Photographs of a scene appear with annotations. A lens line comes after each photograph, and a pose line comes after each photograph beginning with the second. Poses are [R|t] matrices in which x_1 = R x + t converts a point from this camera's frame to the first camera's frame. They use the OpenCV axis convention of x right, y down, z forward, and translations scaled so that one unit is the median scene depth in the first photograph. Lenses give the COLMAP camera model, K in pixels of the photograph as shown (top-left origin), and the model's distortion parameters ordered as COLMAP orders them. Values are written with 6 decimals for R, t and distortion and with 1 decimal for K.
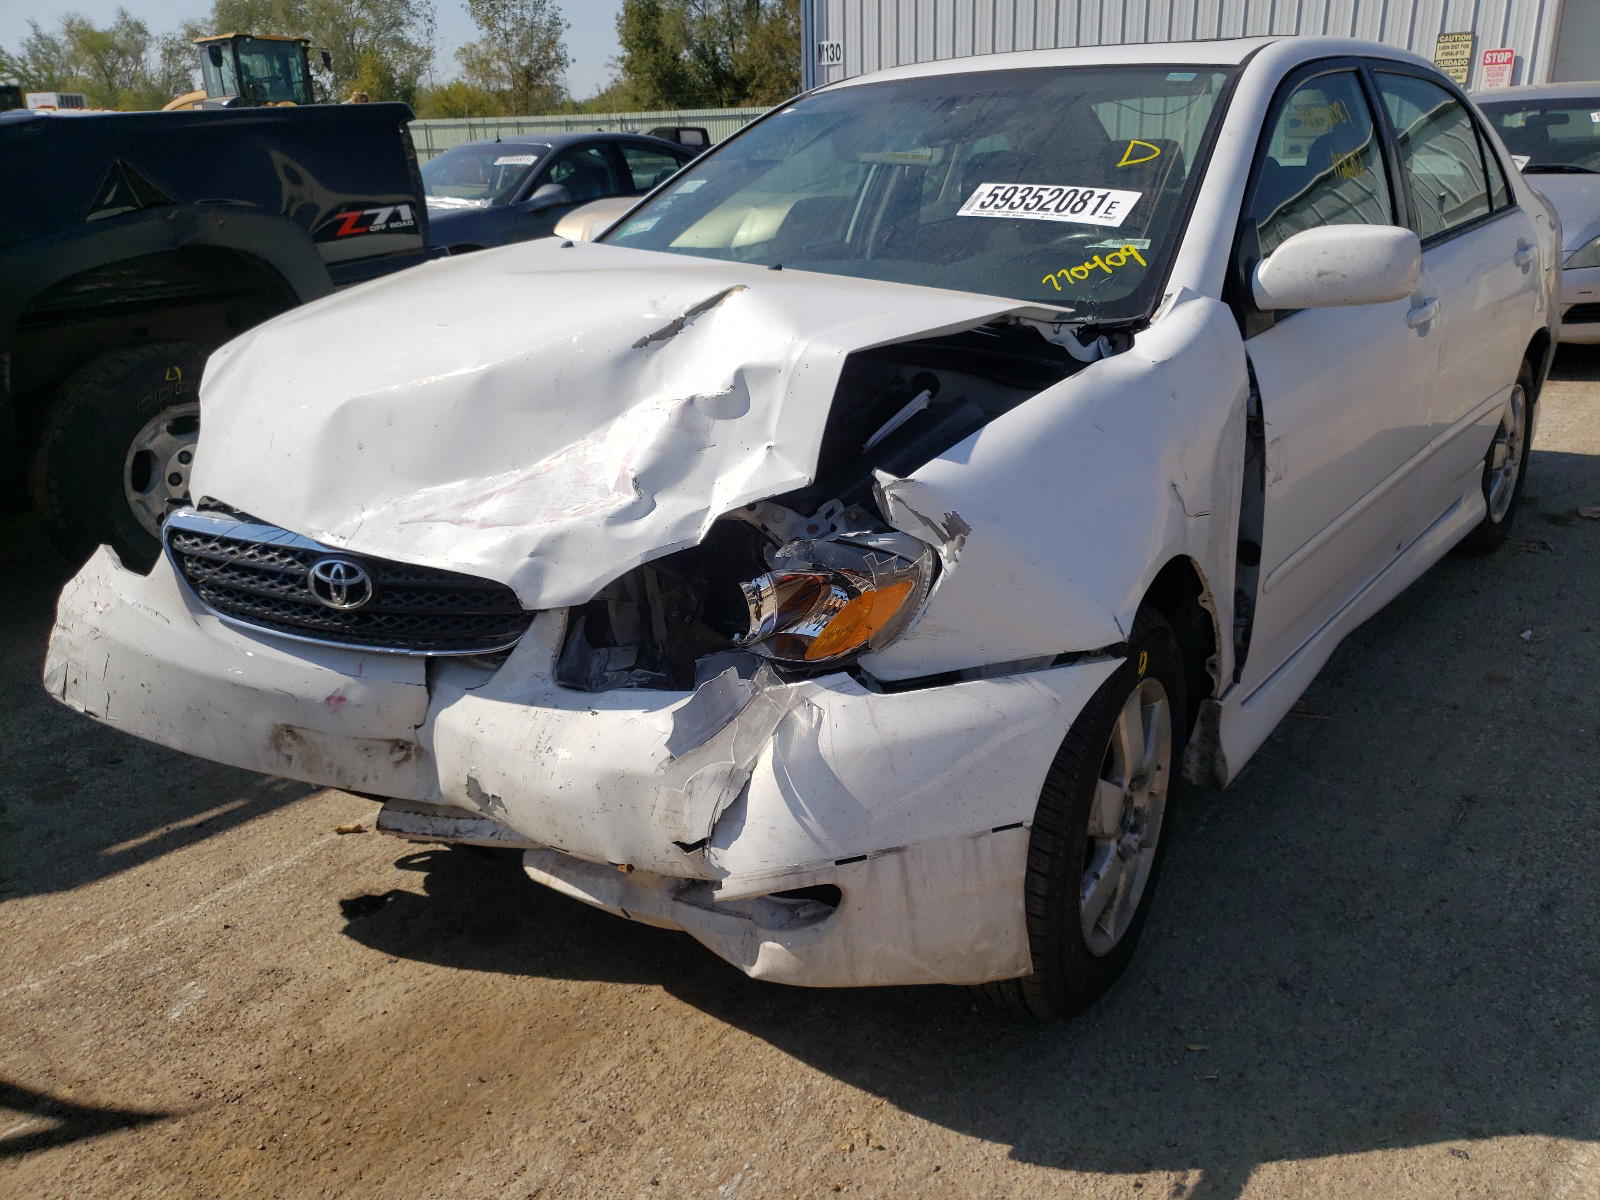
lens RADIAL K [[1320.5, 0, 800.0], [0, 1320.5, 600.0], [0, 0, 1]] dist [0.003126, 0.000237]
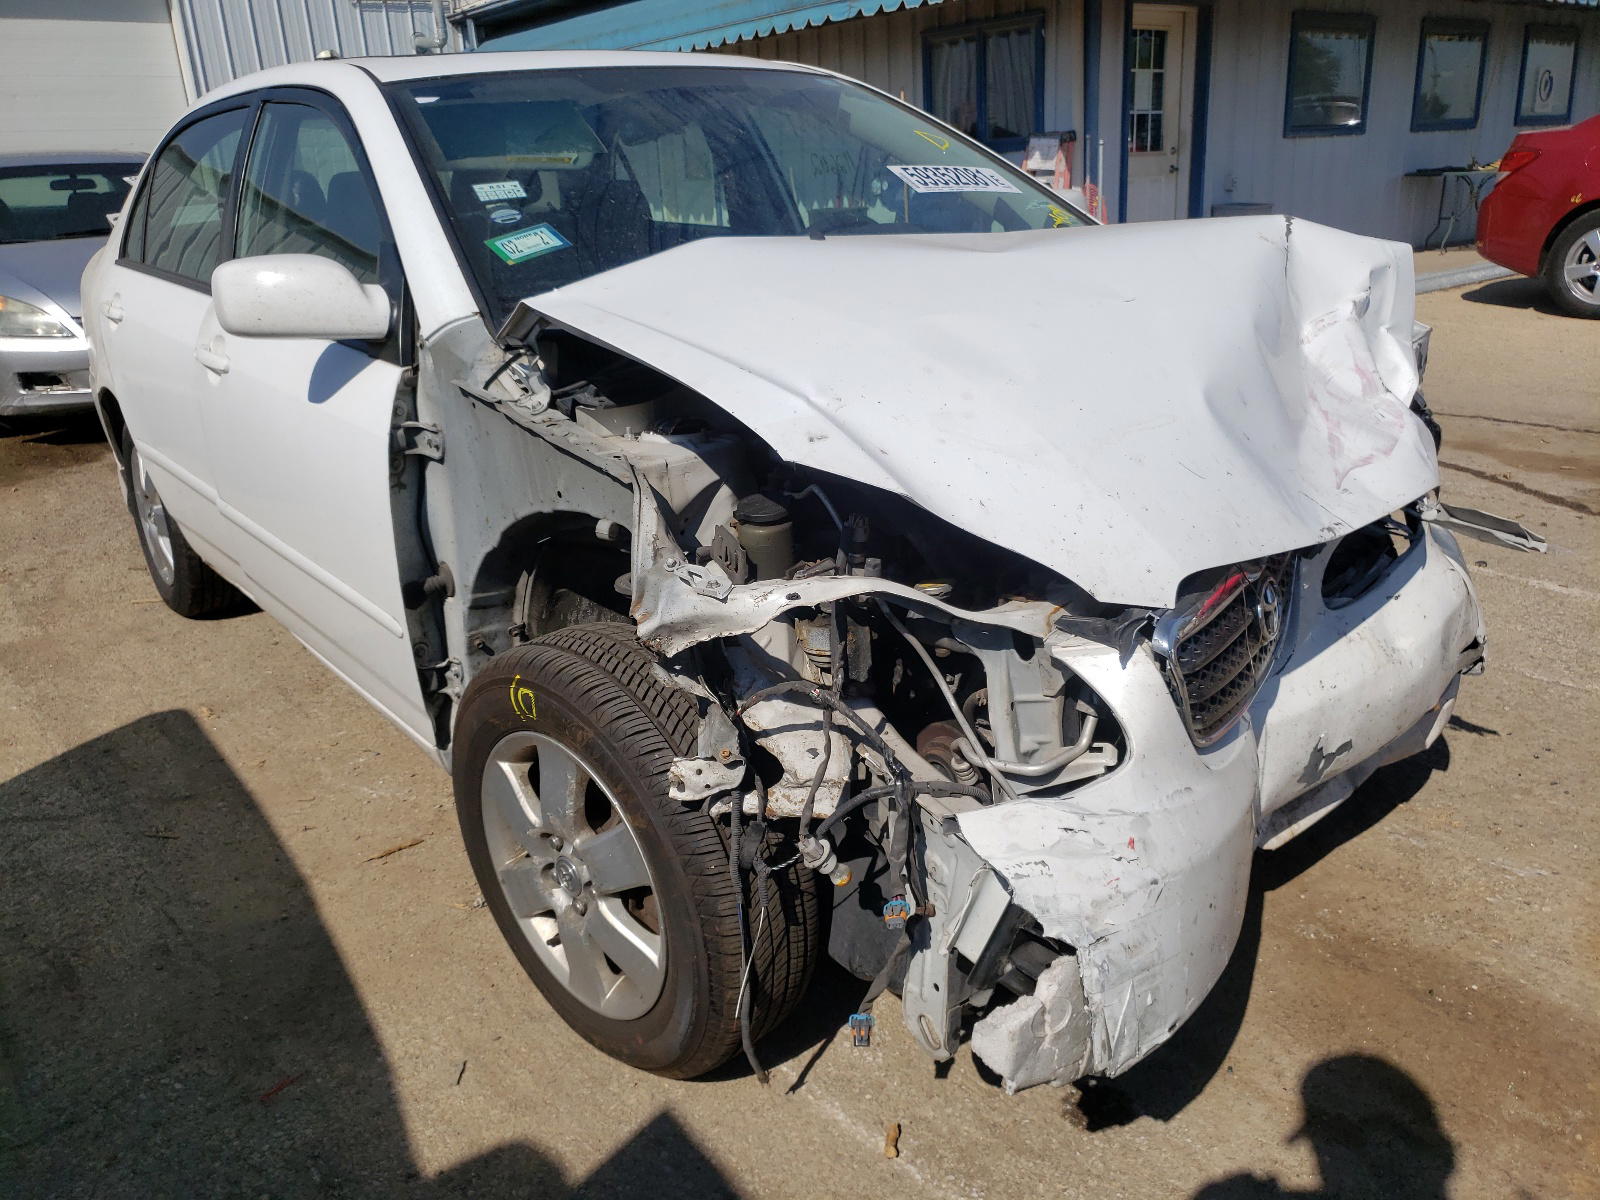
lens RADIAL K [[1320.5, 0, 800.0], [0, 1320.5, 600.0], [0, 0, 1]] dist [0.003126, 0.000237]
pose [[0.205271, -0.294237, 0.933428, -1.198279], [0.362484, 0.908768, 0.206749, -0.297977], [-0.909103, 0.295914, 0.293200, 1.051176]]
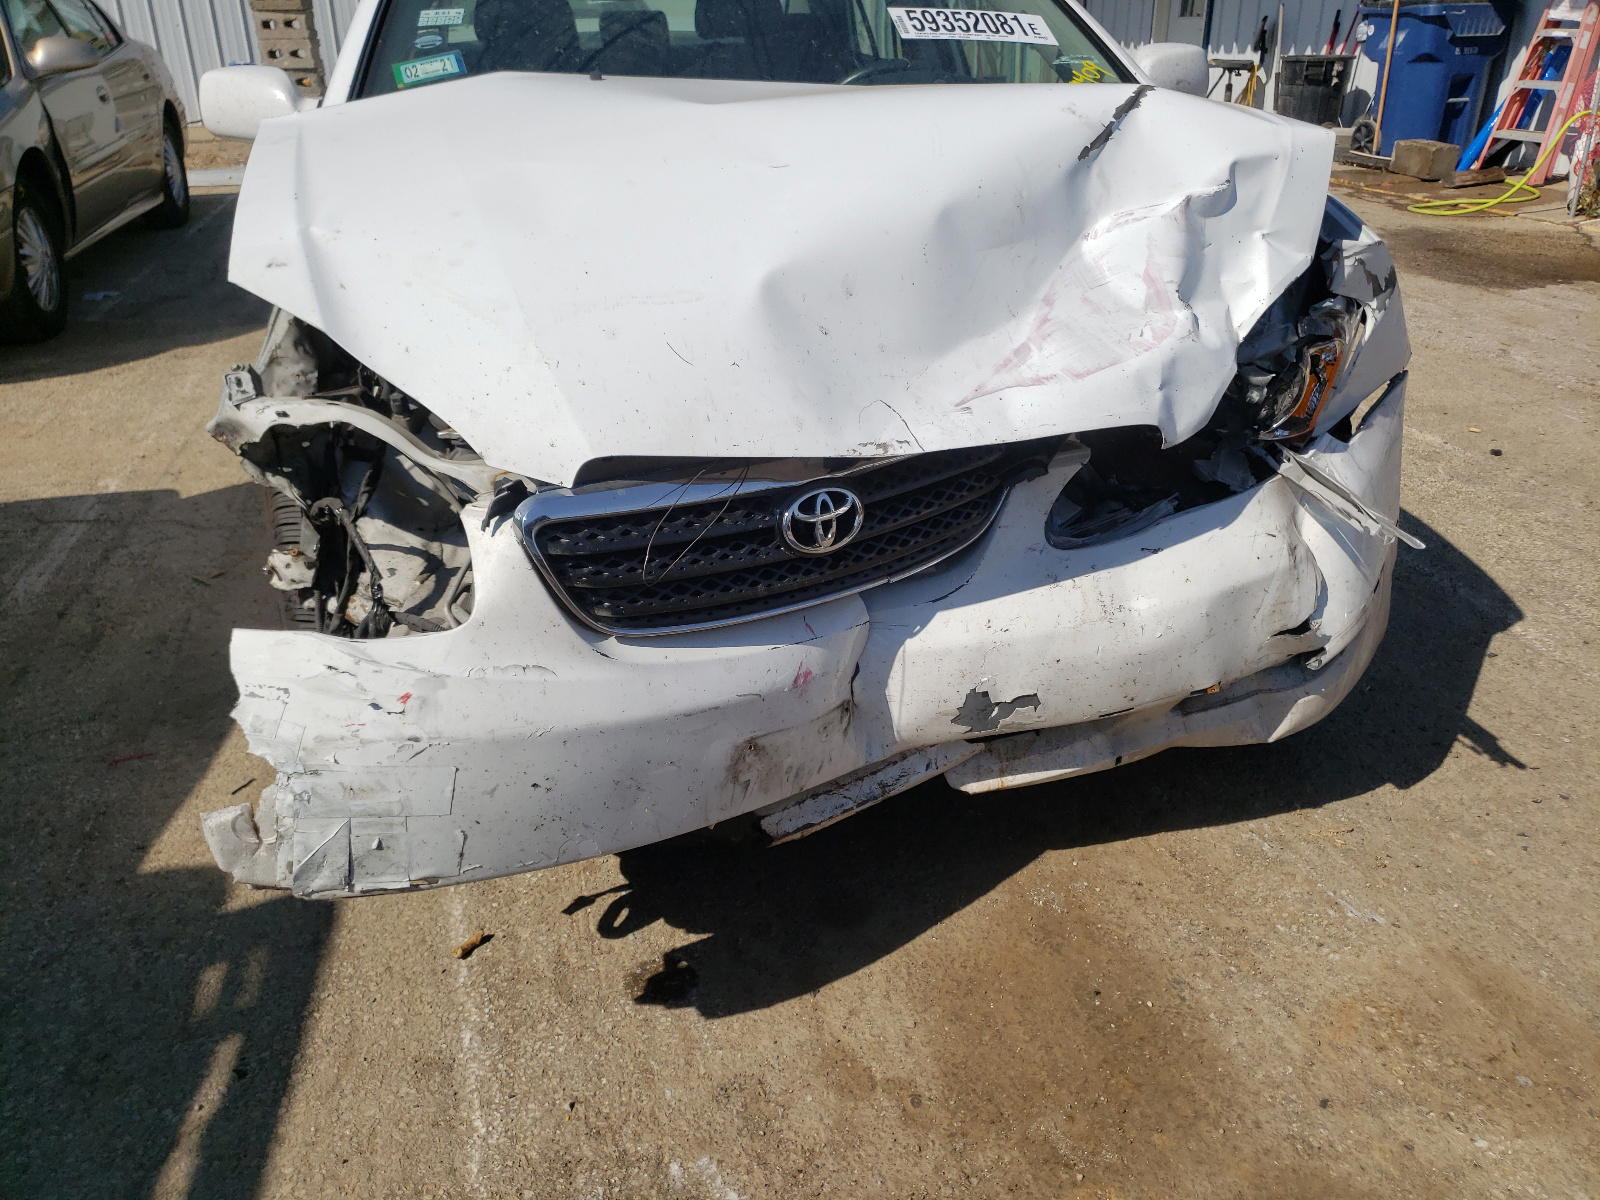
lens RADIAL K [[1330.6, 0, 800.0], [0, 1330.6, 600.0], [0, 0, 1]] dist [0.035414, -0.002316]
pose [[0.599939, -0.308012, 0.738378, -0.956054], [0.257795, 0.948119, 0.186044, -0.116347], [-0.757374, 0.078735, 0.648217, 0.535980]]
